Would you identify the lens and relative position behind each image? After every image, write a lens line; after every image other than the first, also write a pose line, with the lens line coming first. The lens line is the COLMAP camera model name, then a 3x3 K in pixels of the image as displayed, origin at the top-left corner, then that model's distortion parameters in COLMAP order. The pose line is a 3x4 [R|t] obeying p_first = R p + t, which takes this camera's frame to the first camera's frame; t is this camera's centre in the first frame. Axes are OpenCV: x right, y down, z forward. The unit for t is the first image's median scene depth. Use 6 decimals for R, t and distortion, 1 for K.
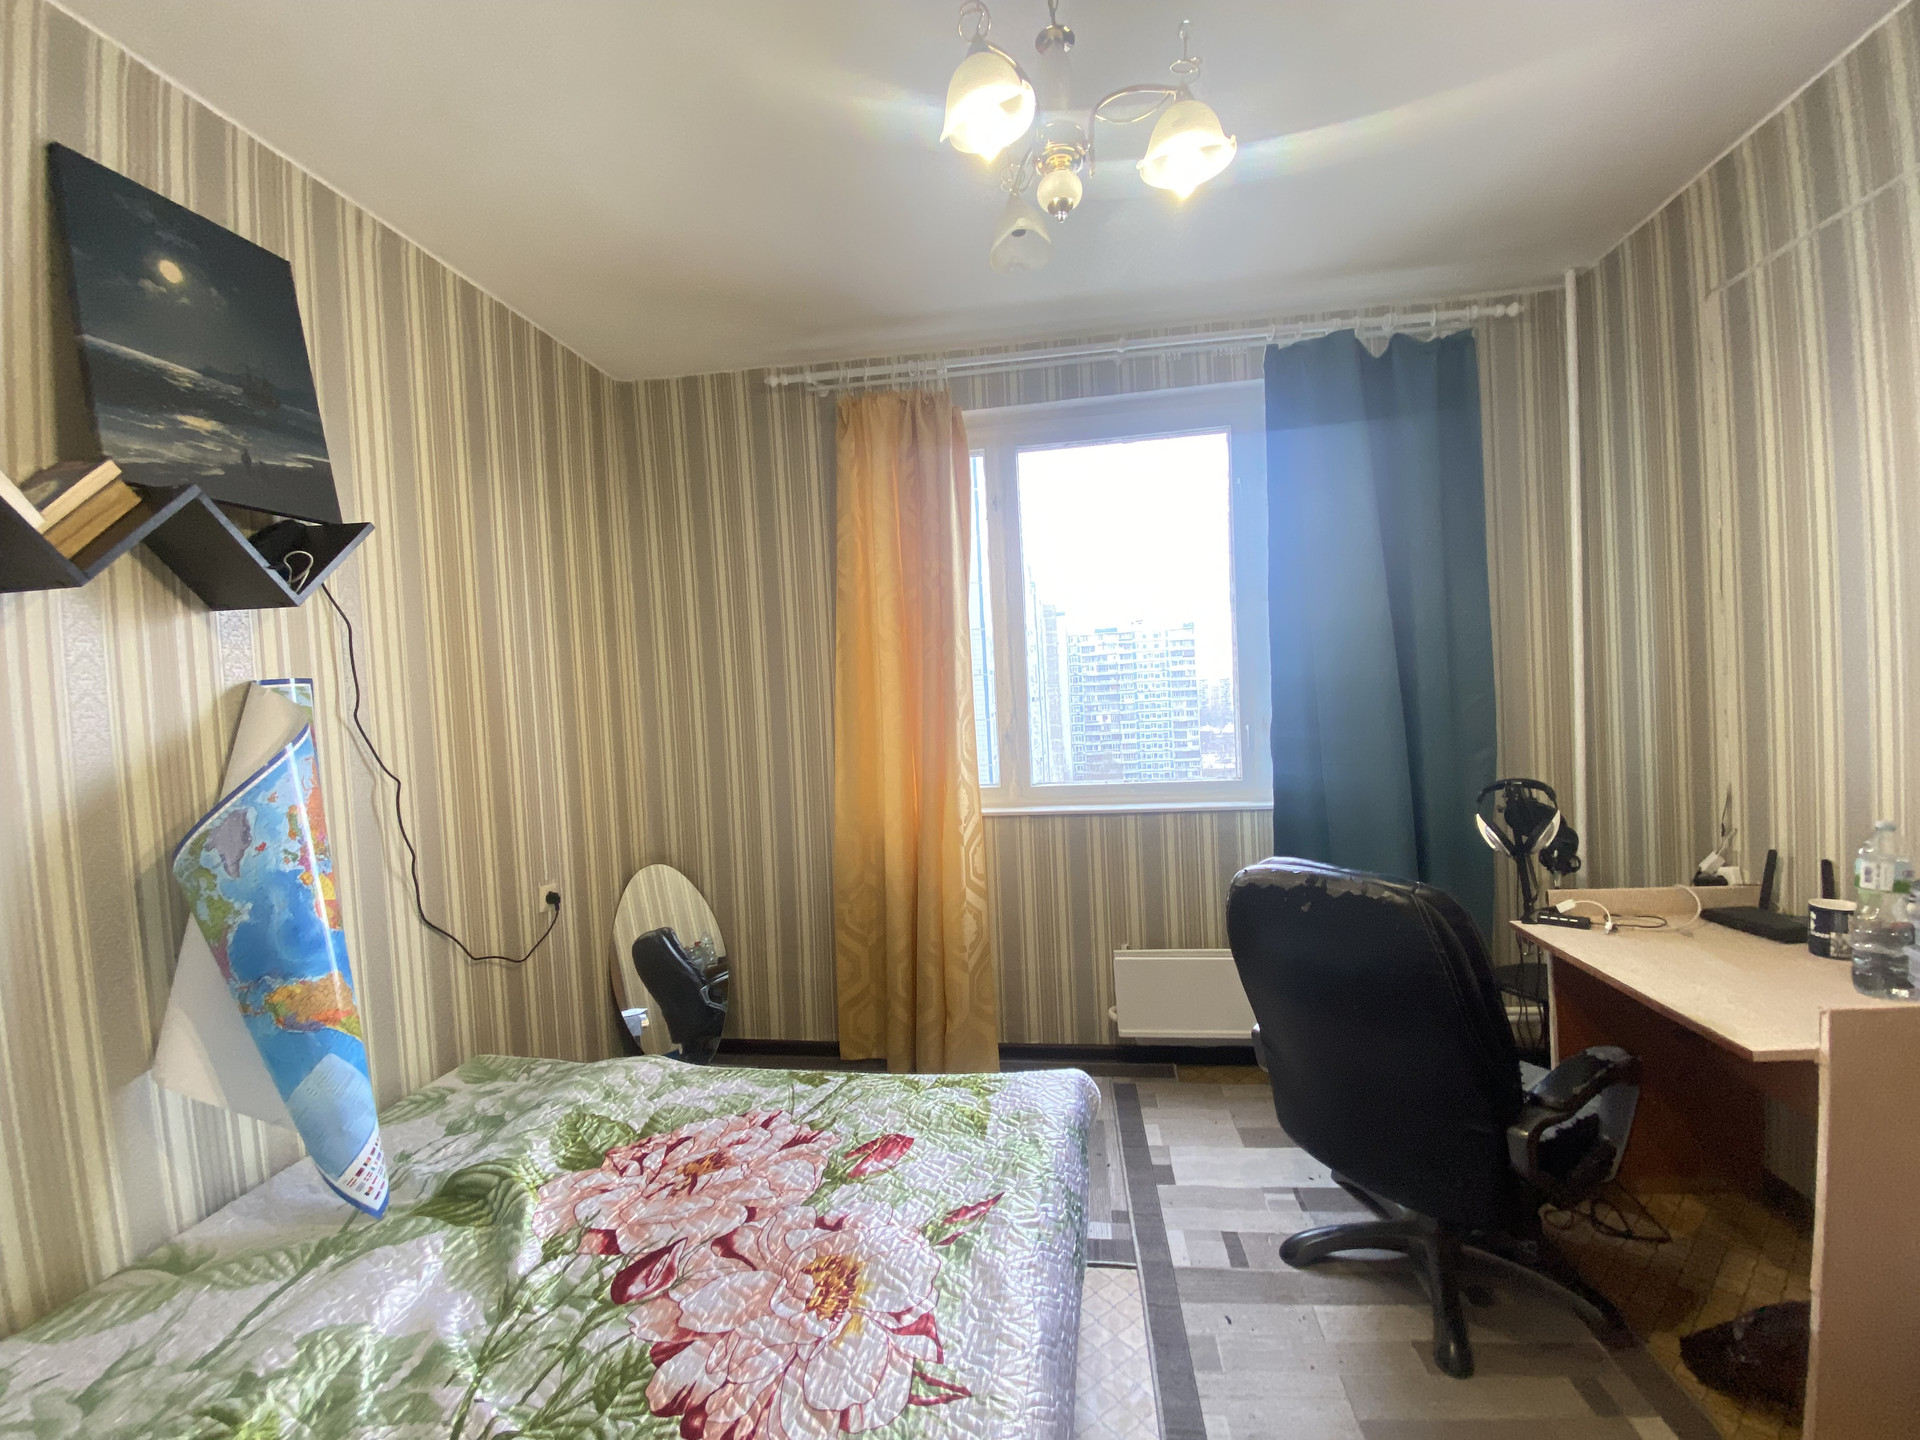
lens RADIAL K [[777.6, 0, 958.1], [0, 777.6, 714.3], [0, 0, 1]] dist [0.018354, -0.019033]
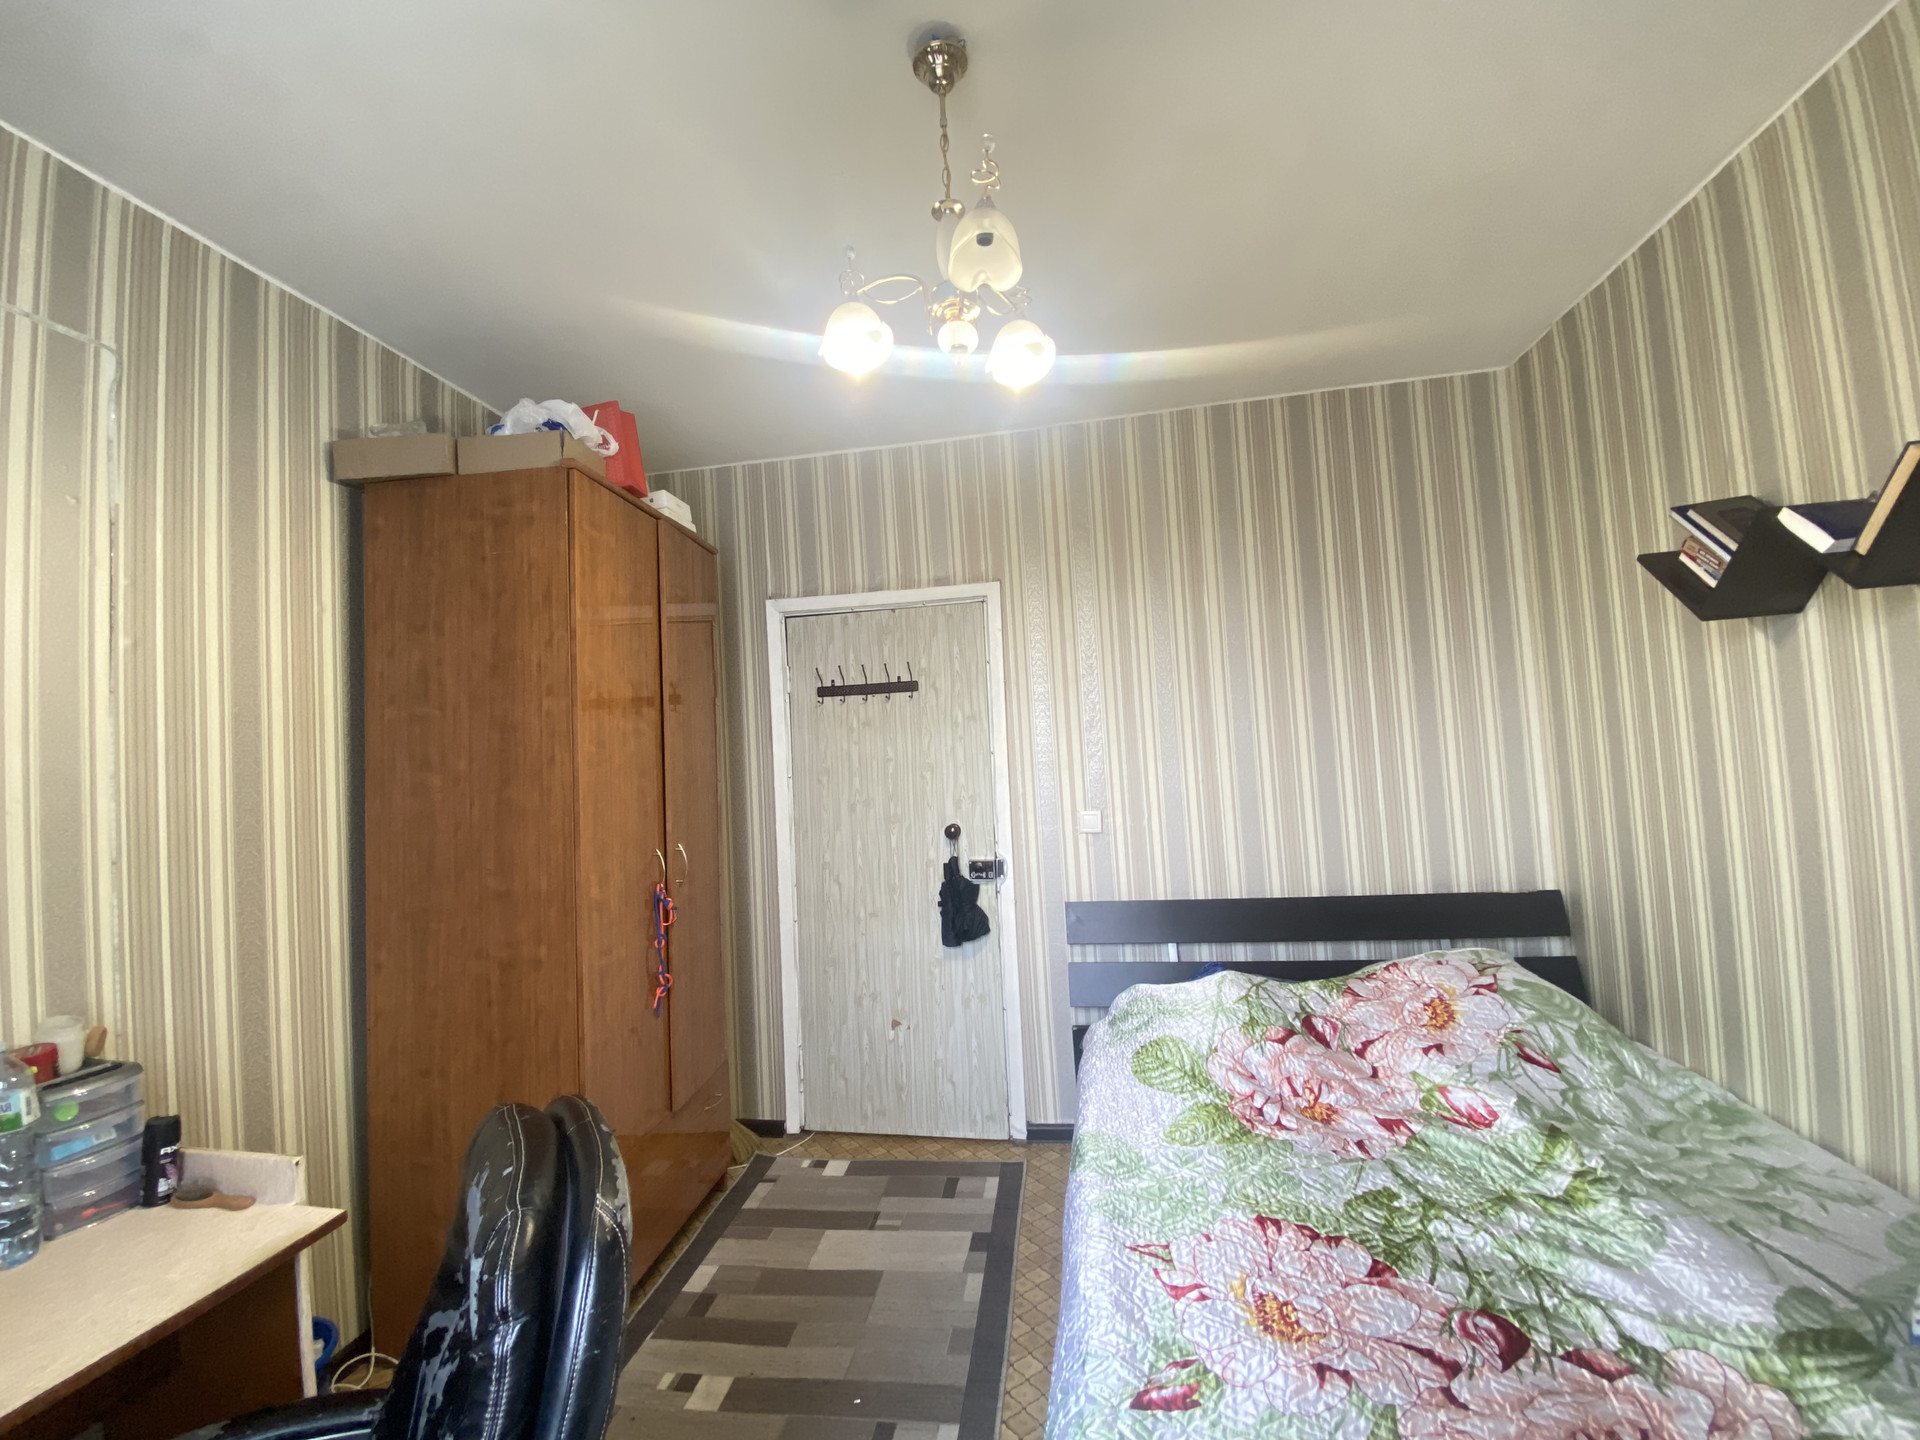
lens RADIAL K [[777.6, 0, 962.9], [0, 777.6, 724.1], [0, 0, 1]] dist [0.018354, -0.019033]
pose [[-0.994424, 0.105395, 0.003631, 0.173863], [0.105262, 0.994088, -0.026634, -0.075860], [-0.006417, -0.026103, -0.999639, 2.062432]]
